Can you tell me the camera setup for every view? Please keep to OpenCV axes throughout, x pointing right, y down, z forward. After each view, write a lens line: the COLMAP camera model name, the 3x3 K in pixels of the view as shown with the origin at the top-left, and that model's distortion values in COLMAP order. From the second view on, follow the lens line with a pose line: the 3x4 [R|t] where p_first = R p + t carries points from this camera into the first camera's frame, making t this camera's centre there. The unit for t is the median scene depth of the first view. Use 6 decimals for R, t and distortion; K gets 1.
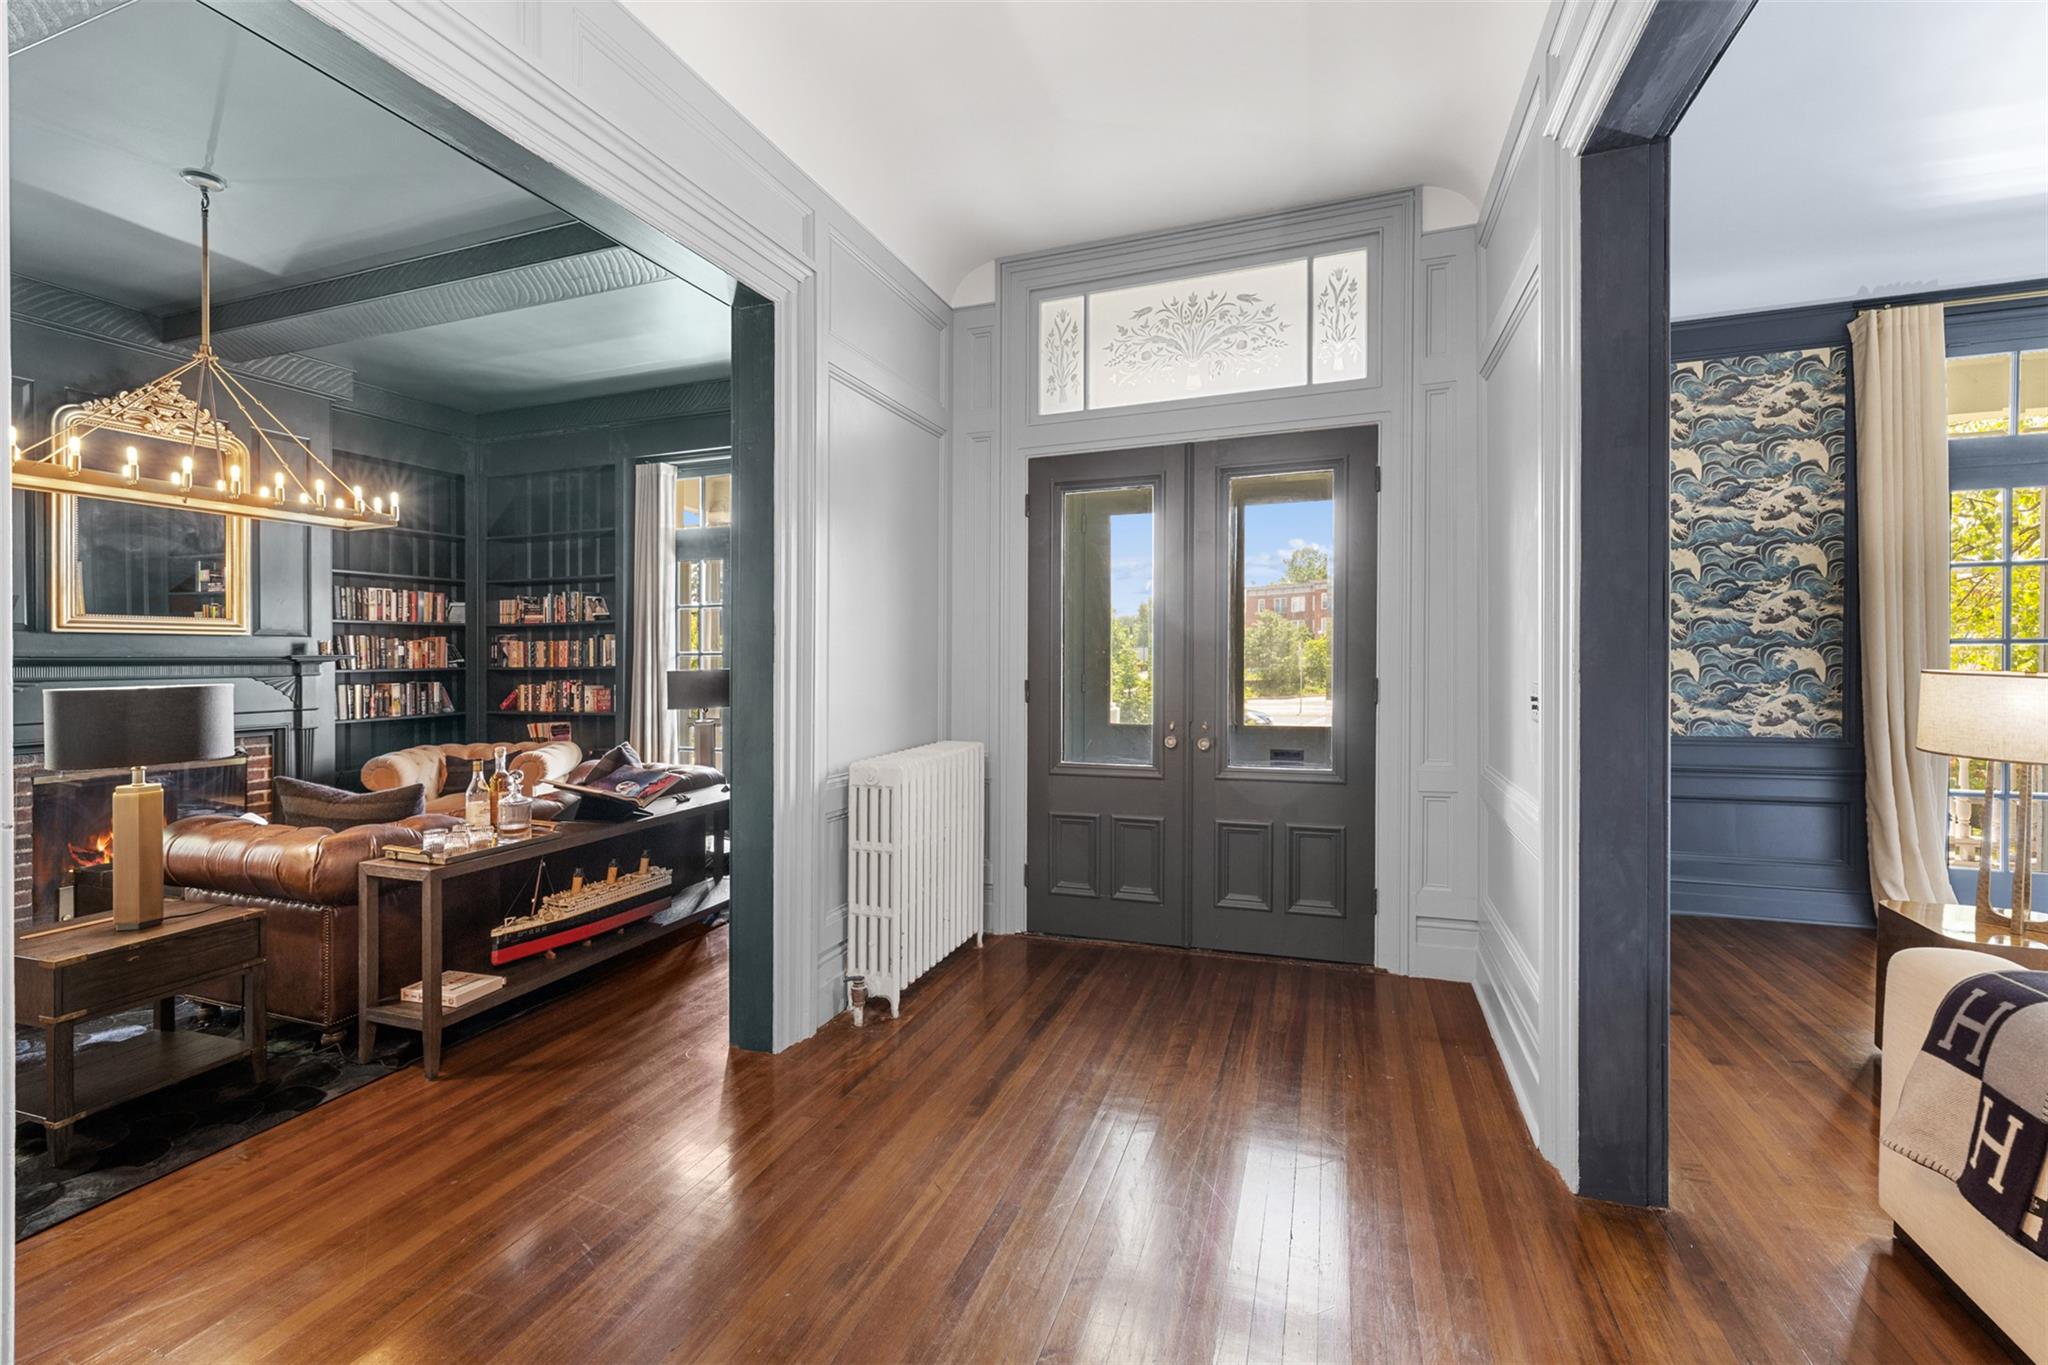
lens RADIAL K [[860.1, 0, 1031.1], [0, 860.1, 669.6], [0, 0, 1]] dist [-0.000064, 0.000113]
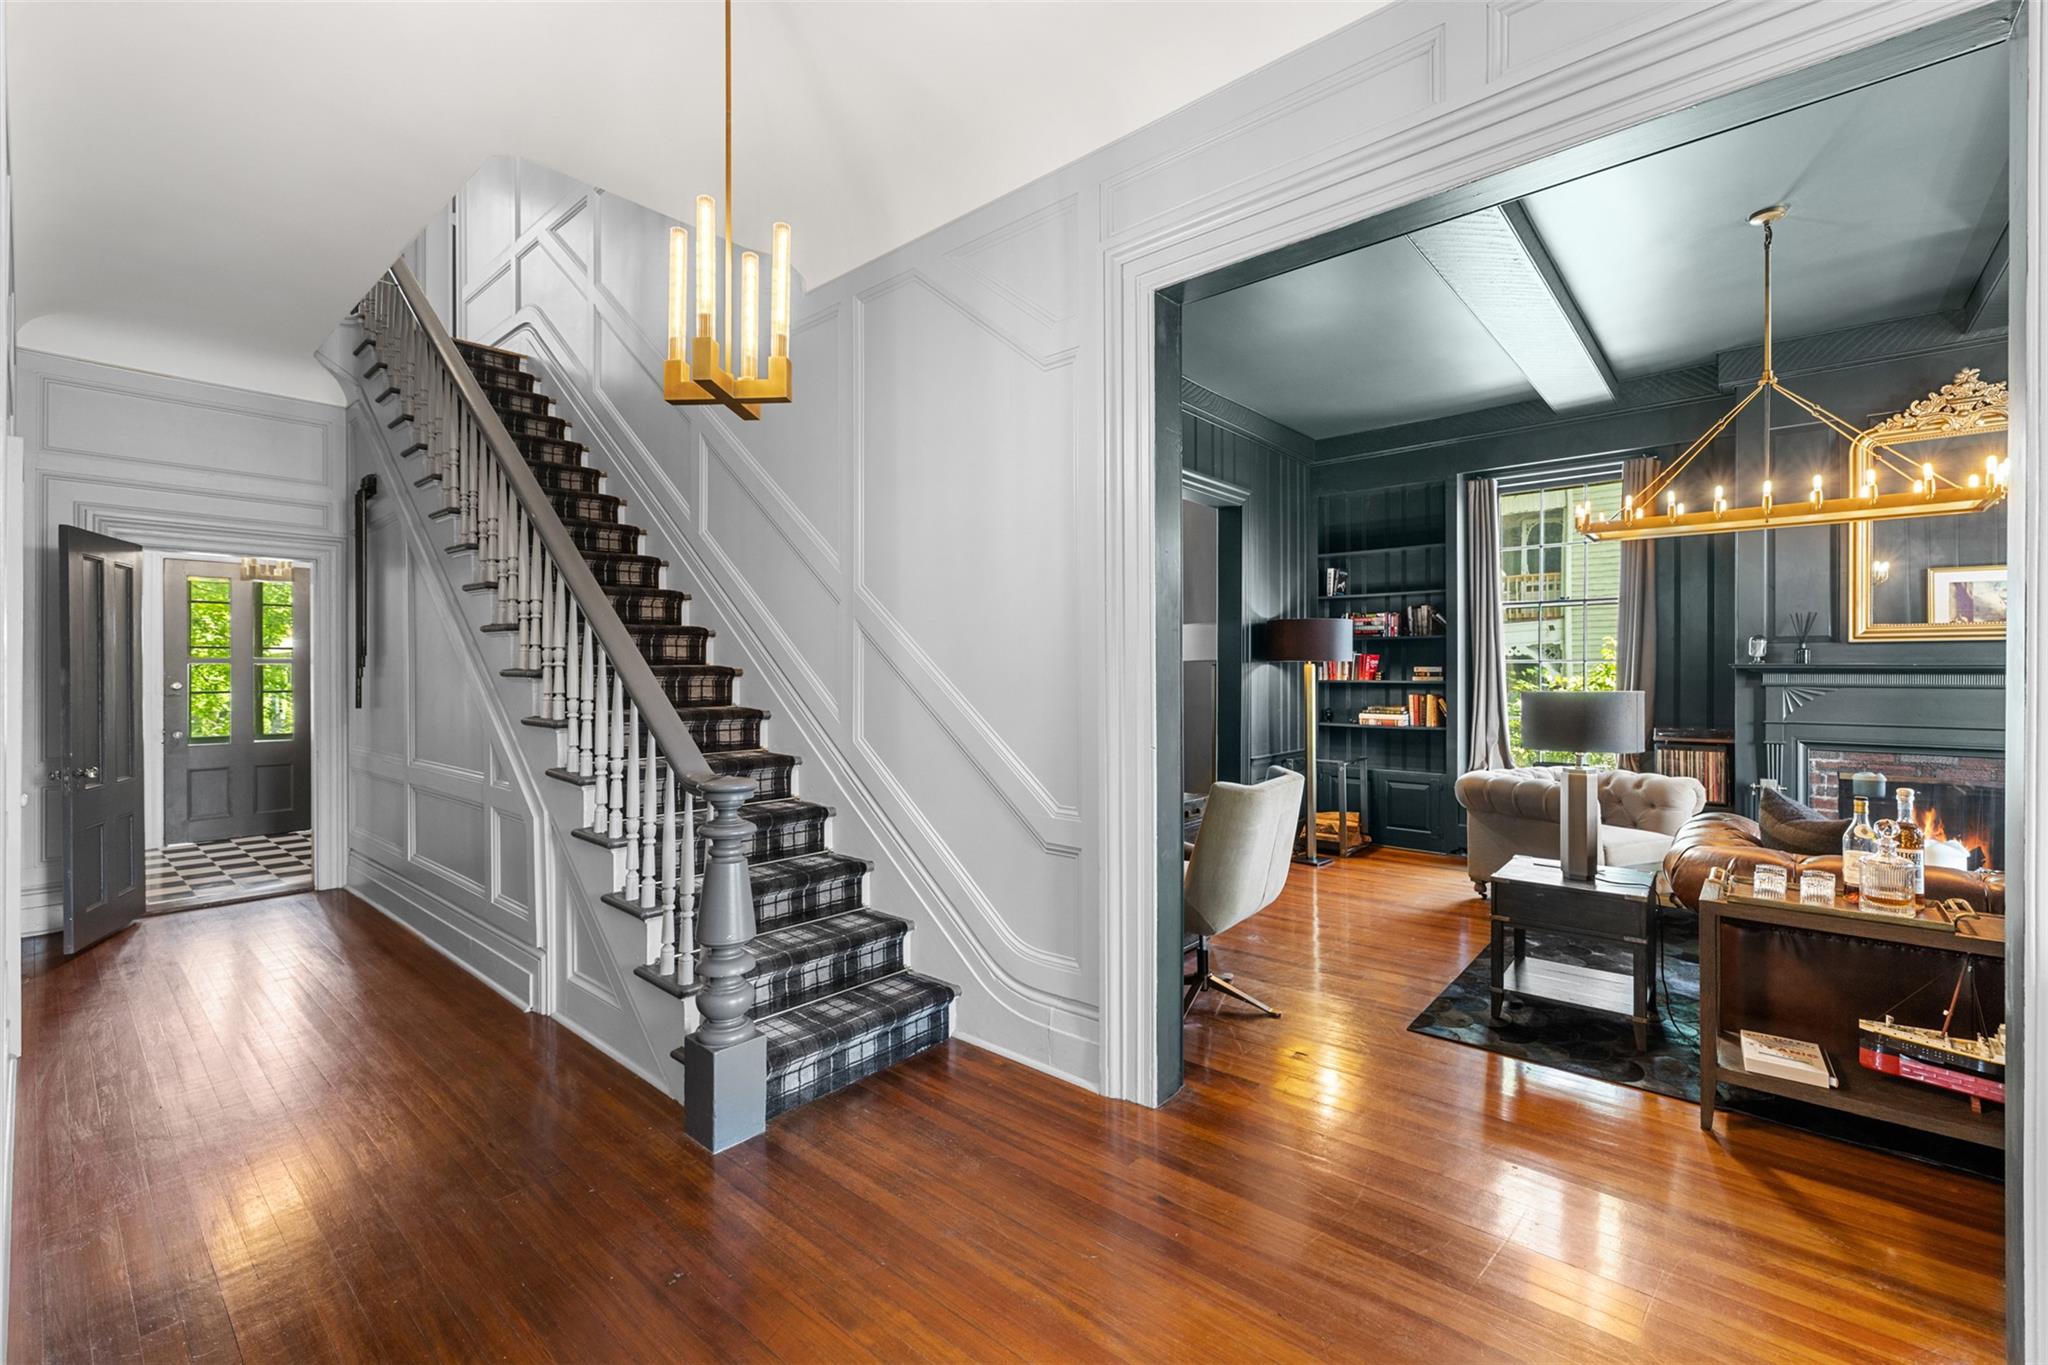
lens RADIAL K [[860.1, 0, 1031.1], [0, 860.1, 669.6], [0, 0, 1]] dist [-0.000064, 0.000113]
pose [[-0.367095, 0.007809, -0.930150, 0.278275], [0.002193, 0.999969, 0.007530, -0.019562], [0.930181, 0.000724, -0.367101, 0.421195]]
